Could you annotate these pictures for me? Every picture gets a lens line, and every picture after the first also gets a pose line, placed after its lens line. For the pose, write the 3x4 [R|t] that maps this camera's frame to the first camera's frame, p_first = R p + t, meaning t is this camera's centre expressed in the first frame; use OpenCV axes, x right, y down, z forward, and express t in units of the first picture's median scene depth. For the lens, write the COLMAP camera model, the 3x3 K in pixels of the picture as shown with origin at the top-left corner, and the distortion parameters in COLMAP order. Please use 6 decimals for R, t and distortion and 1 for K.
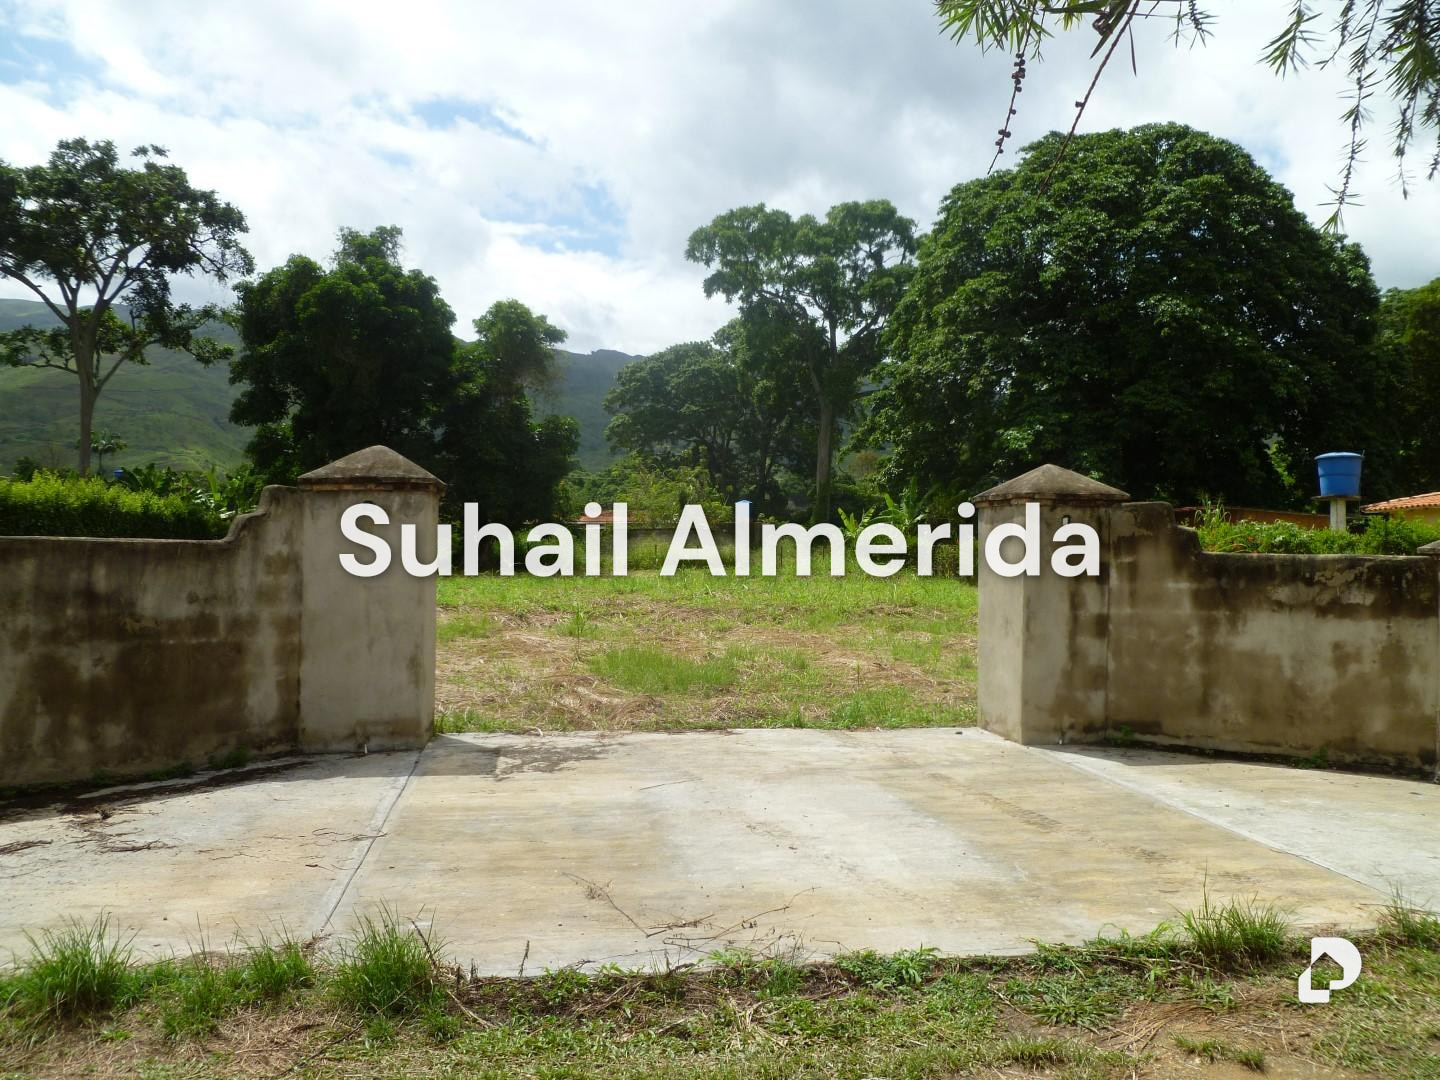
lens RADIAL K [[1199.6, 0, 722.5], [0, 1199.6, 551.0], [0, 0, 1]] dist [-0.094819, 0.040008]
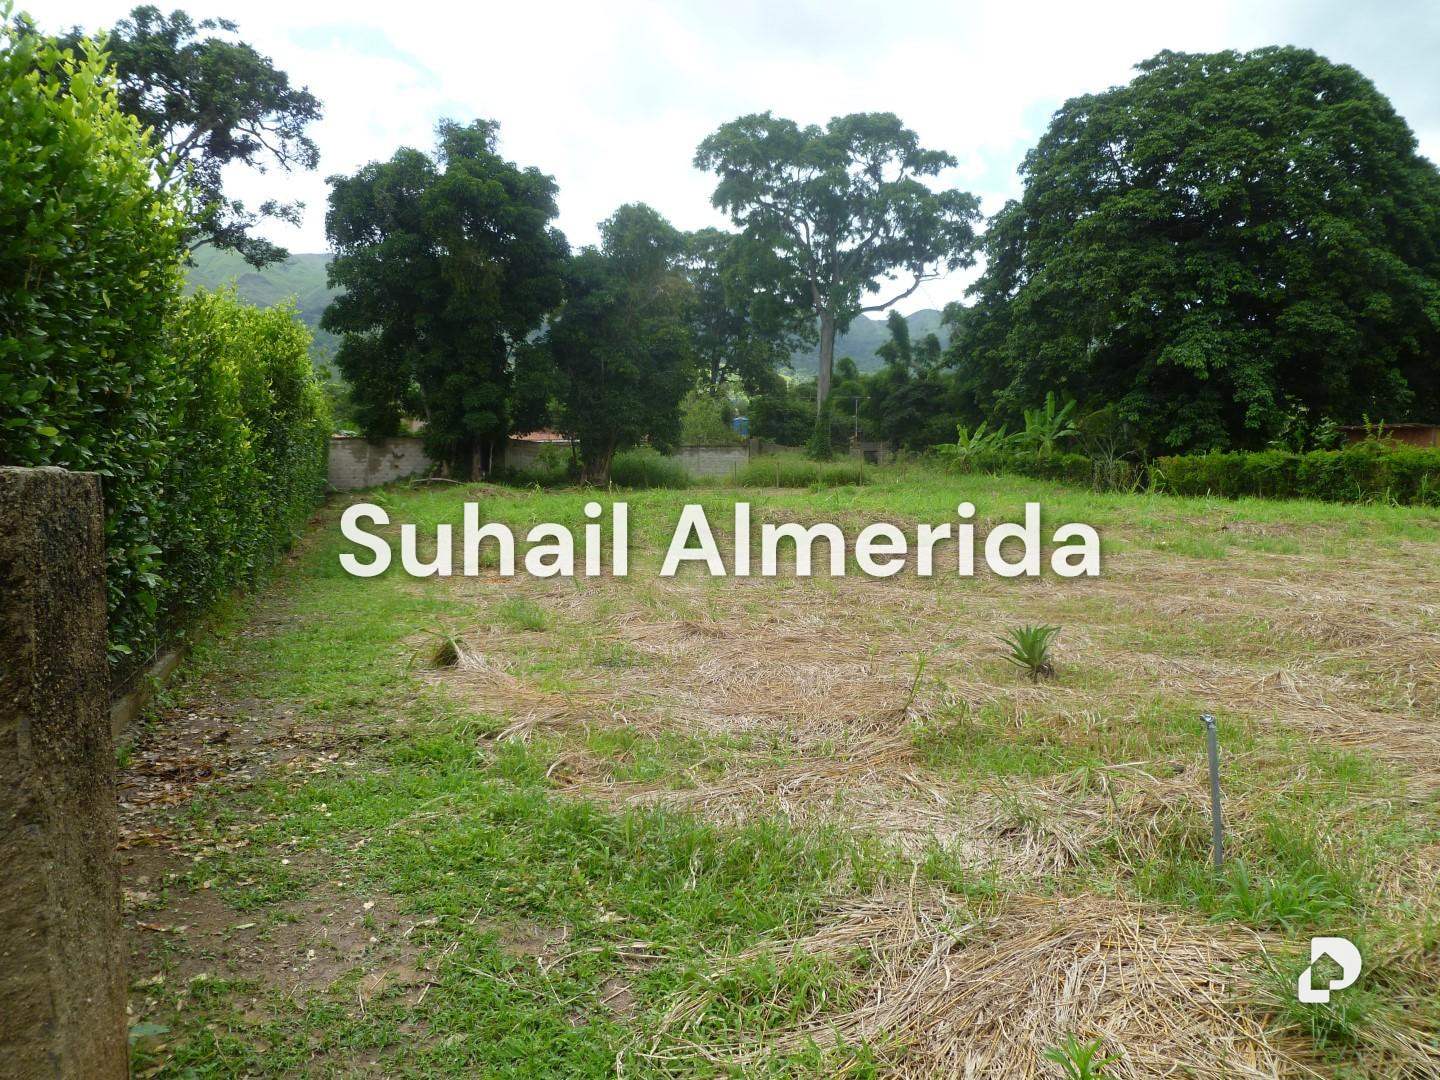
lens RADIAL K [[1199.6, 0, 718.0], [0, 1199.6, 544.0], [0, 0, 1]] dist [-0.094819, 0.040008]
pose [[0.990856, -0.013337, 0.134261, -0.231657], [0.004931, 0.998017, 0.062746, 0.000136], [-0.134832, -0.061510, 0.988957, 0.040973]]
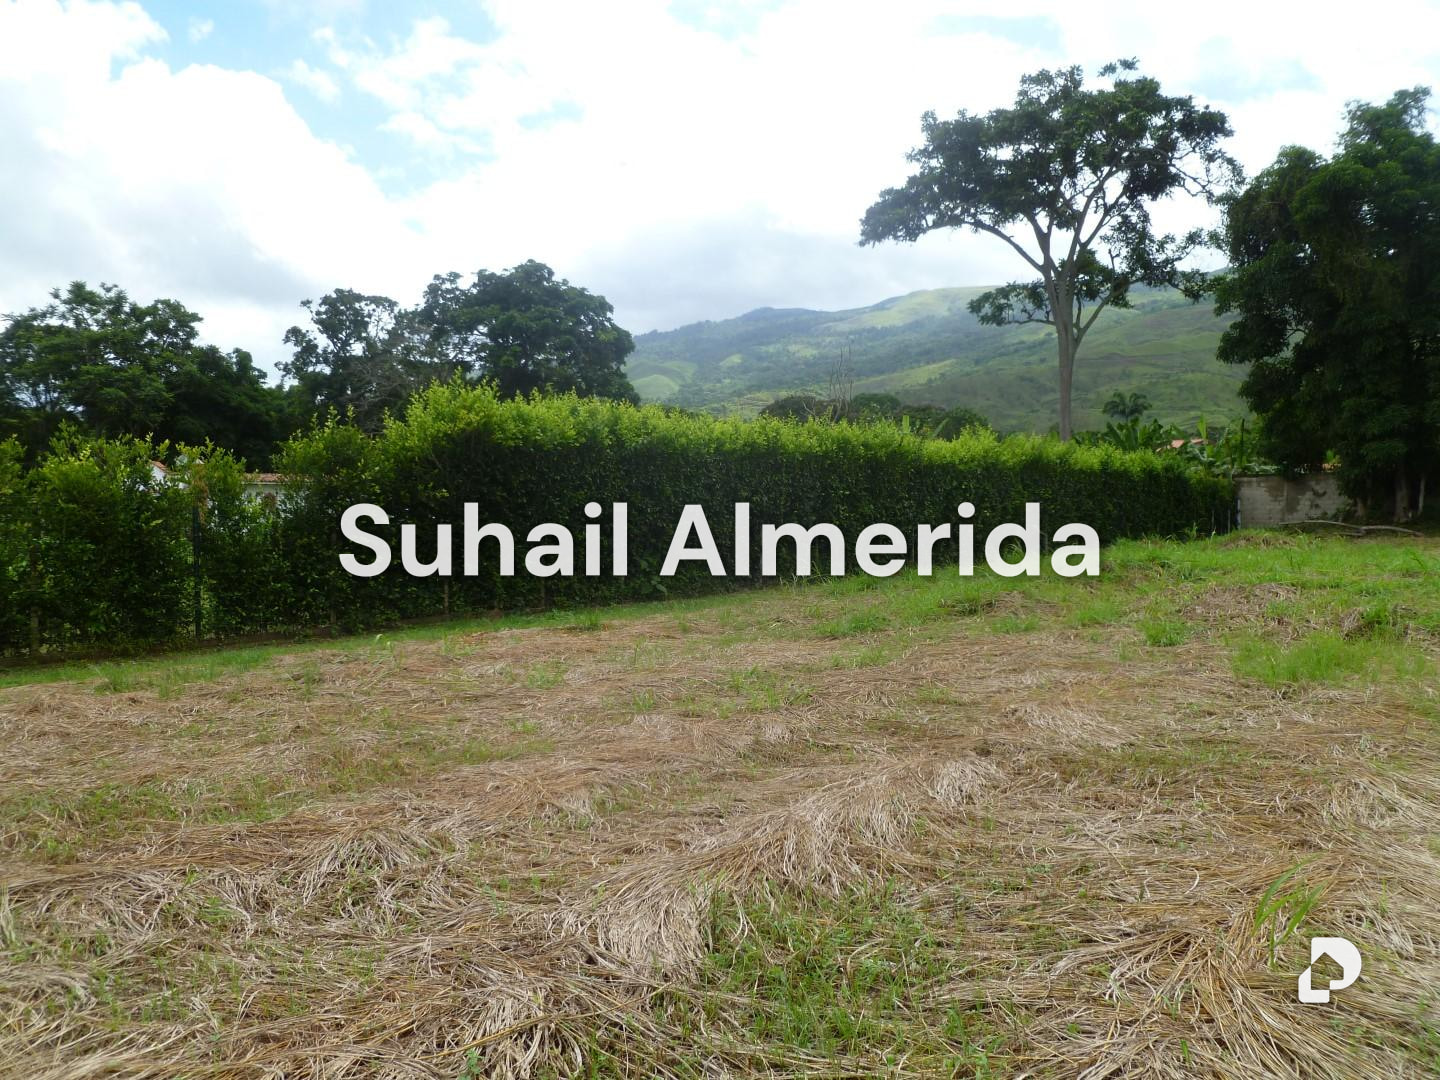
lens RADIAL K [[1199.6, 0, 723.3], [0, 1199.6, 542.0], [0, 0, 1]] dist [-0.094819, 0.040008]
pose [[0.678099, 0.004486, -0.734956, -0.032411], [0.016807, 0.999625, 0.021608, -0.002482], [0.734778, -0.027005, 0.677770, 0.152579]]
